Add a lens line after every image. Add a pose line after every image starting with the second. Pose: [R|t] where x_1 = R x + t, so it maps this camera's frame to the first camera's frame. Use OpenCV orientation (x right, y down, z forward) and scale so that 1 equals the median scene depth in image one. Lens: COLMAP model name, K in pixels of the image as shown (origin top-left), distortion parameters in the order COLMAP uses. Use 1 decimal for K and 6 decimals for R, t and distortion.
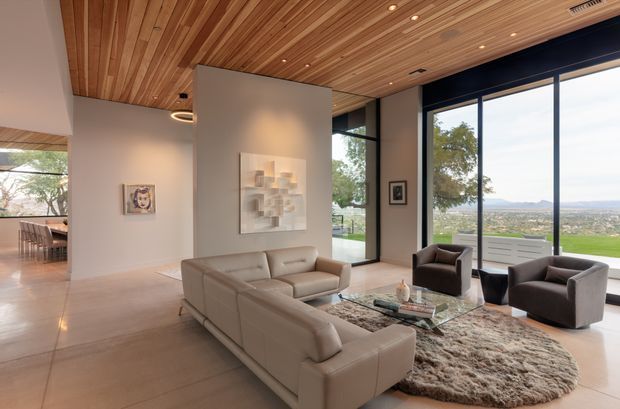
lens RADIAL K [[293.0, 0, 309.8], [0, 293.0, 205.2], [0, 0, 1]] dist [0.000553, 0.000074]
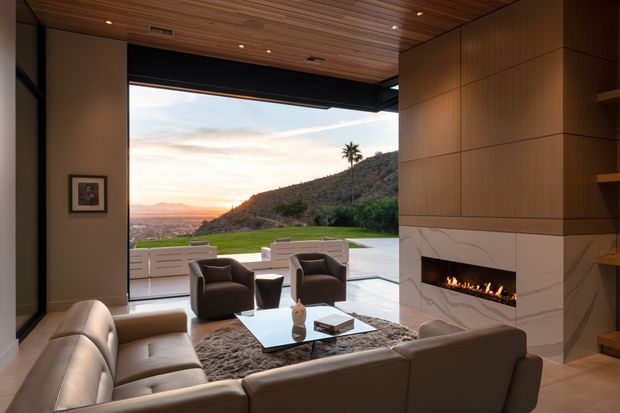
lens RADIAL K [[371.5, 0, 309.2], [0, 371.5, 206.4], [0, 0, 1]] dist [-0.002372, -0.000202]
pose [[0.217486, 0.001182, 0.976063, -0.380802], [0.003446, 0.999992, -0.001979, -0.012843], [-0.976057, 0.003794, 0.217480, 0.372408]]
